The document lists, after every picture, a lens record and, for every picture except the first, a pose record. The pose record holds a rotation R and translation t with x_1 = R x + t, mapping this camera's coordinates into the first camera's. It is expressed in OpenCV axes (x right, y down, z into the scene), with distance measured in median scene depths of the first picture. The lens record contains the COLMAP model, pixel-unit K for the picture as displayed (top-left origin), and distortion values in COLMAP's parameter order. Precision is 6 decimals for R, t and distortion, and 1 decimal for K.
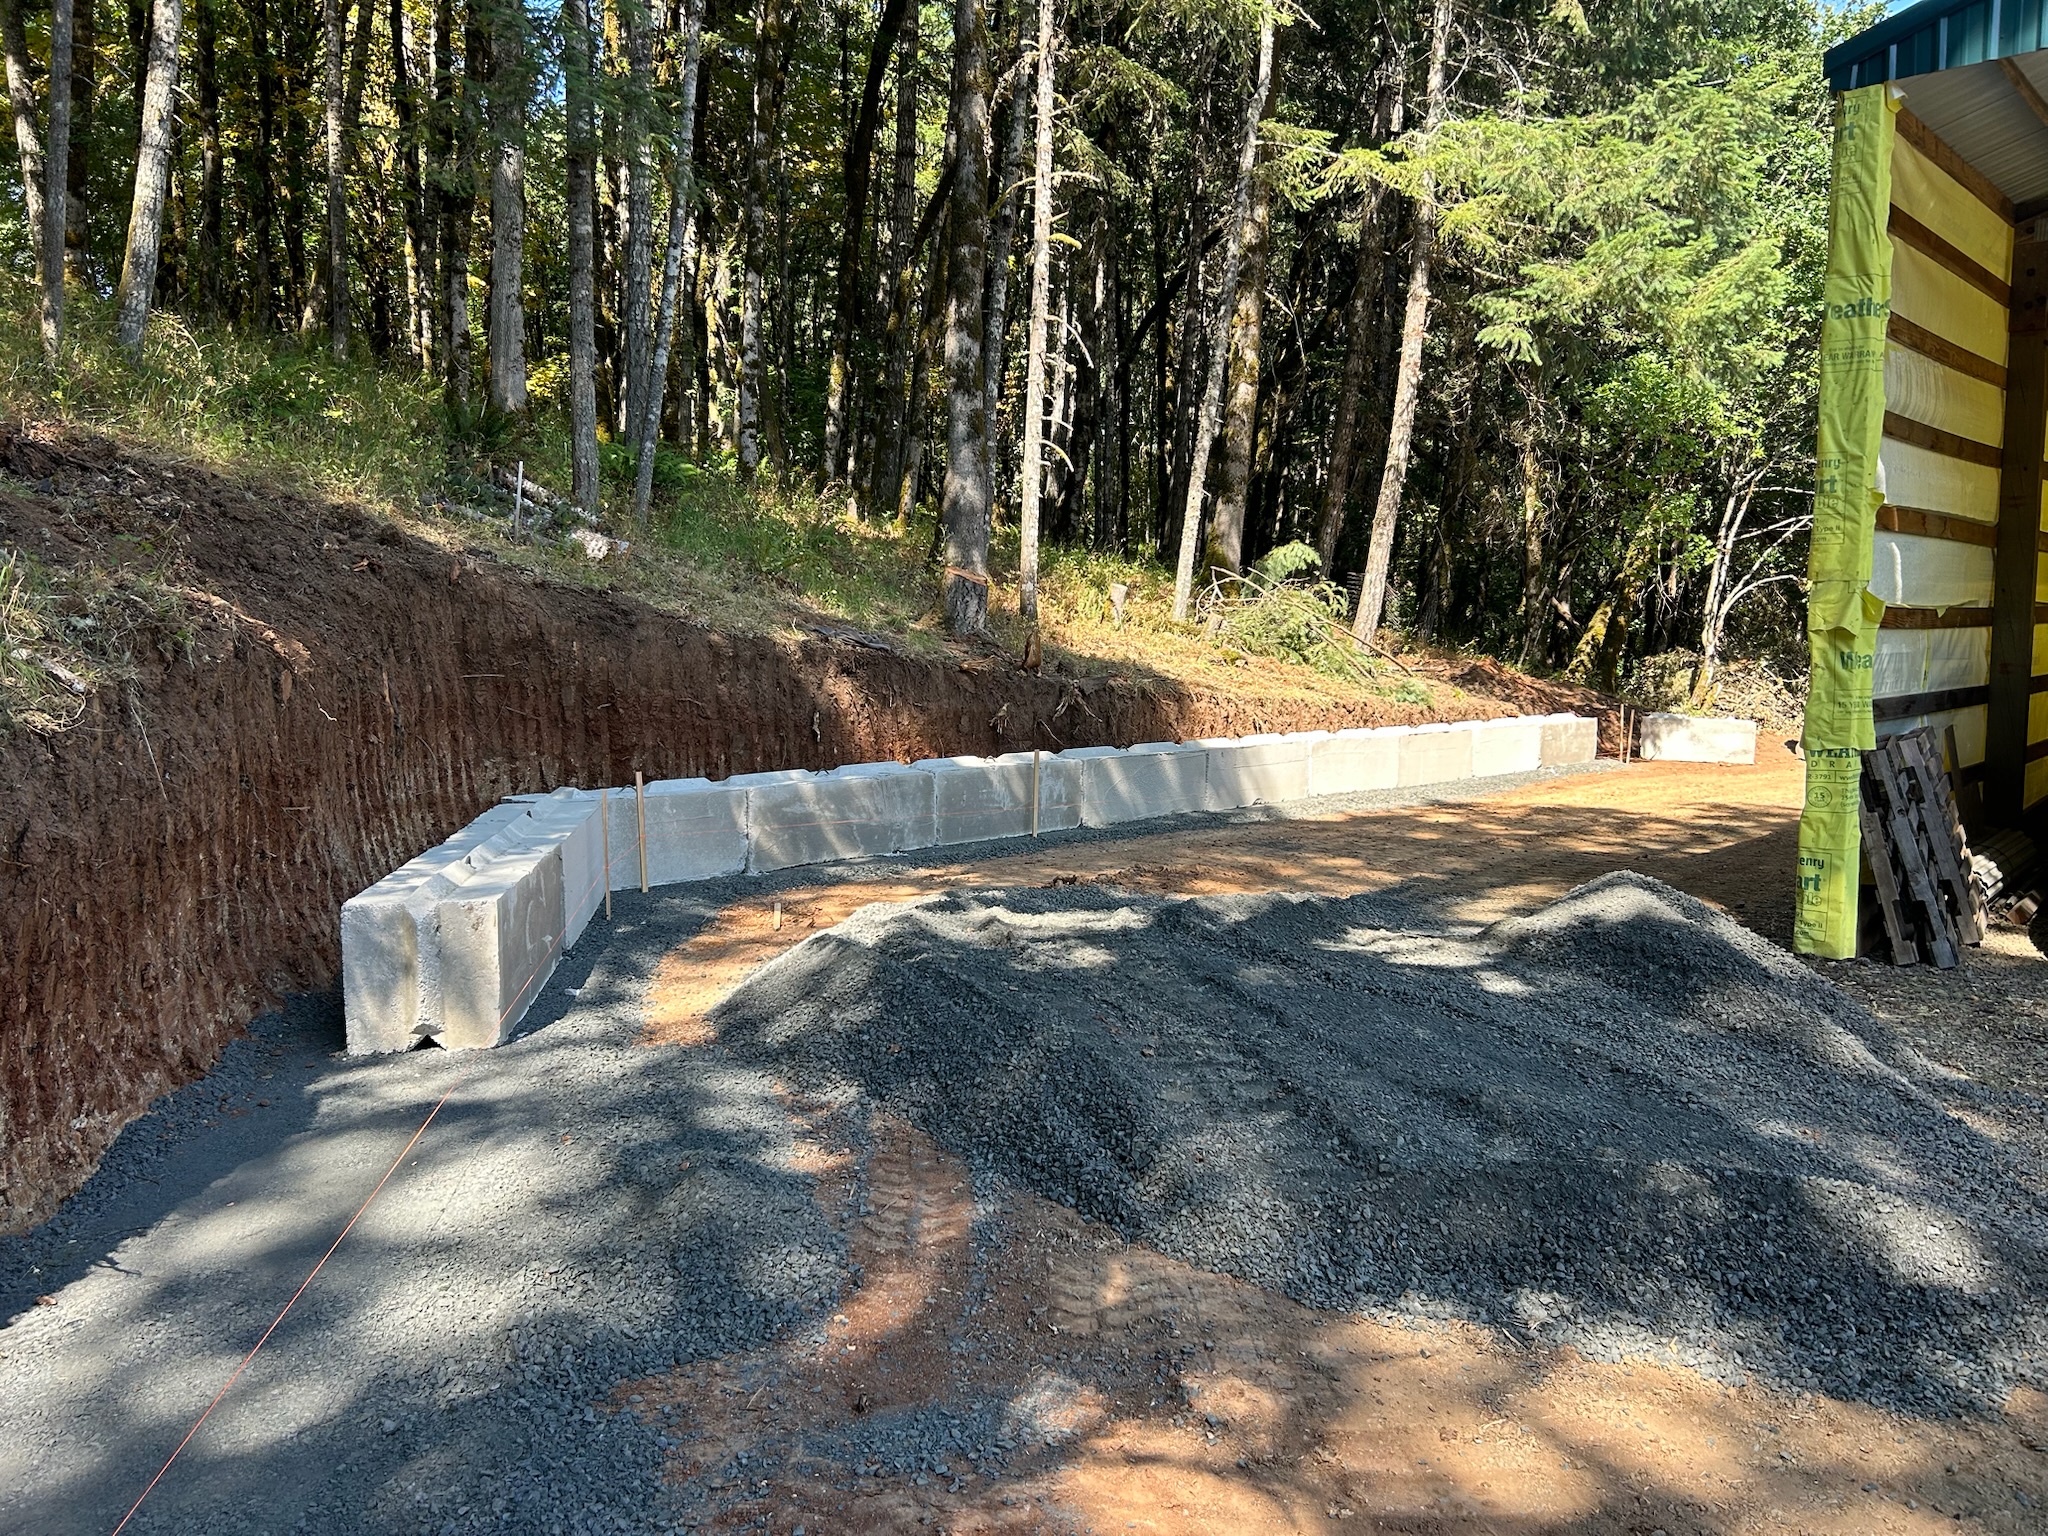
lens RADIAL K [[1514.5, 0, 1024.0], [0, 1514.5, 768.0], [0, 0, 1]] dist [0.005244, -0.002297]
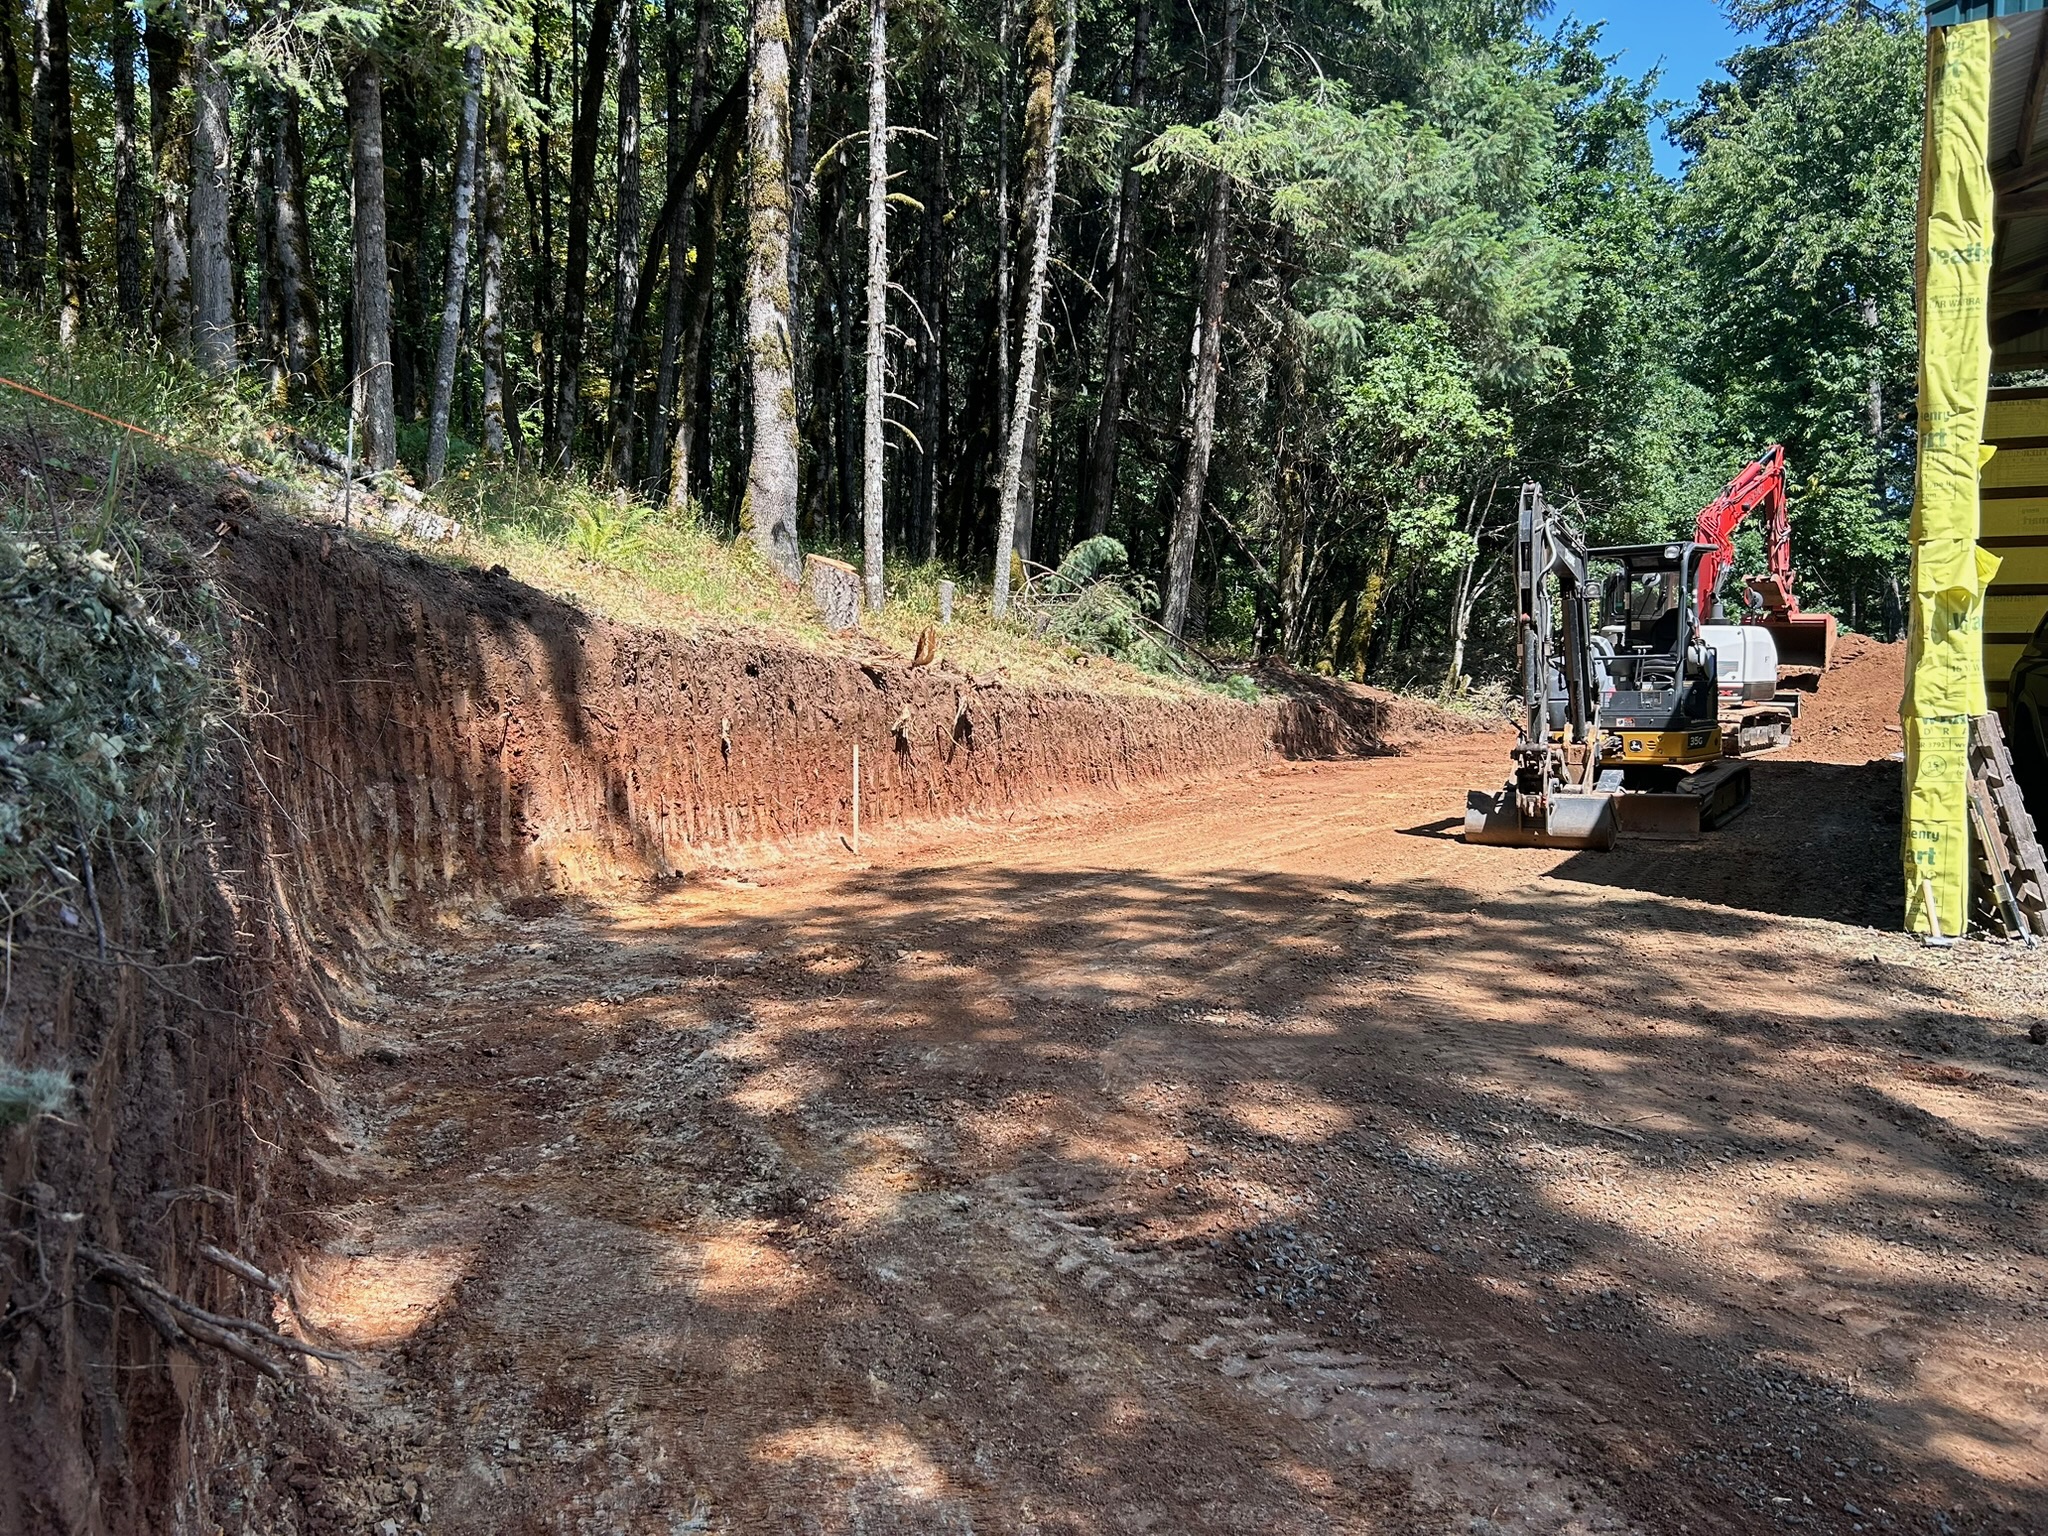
lens RADIAL K [[1514.5, 0, 1024.0], [0, 1514.5, 768.0], [0, 0, 1]] dist [0.005244, -0.002297]
pose [[0.974631, -0.036970, 0.220744, -0.116432], [0.038767, 0.999241, -0.003812, 0.000813], [-0.220436, 0.012273, 0.975324, 0.093168]]
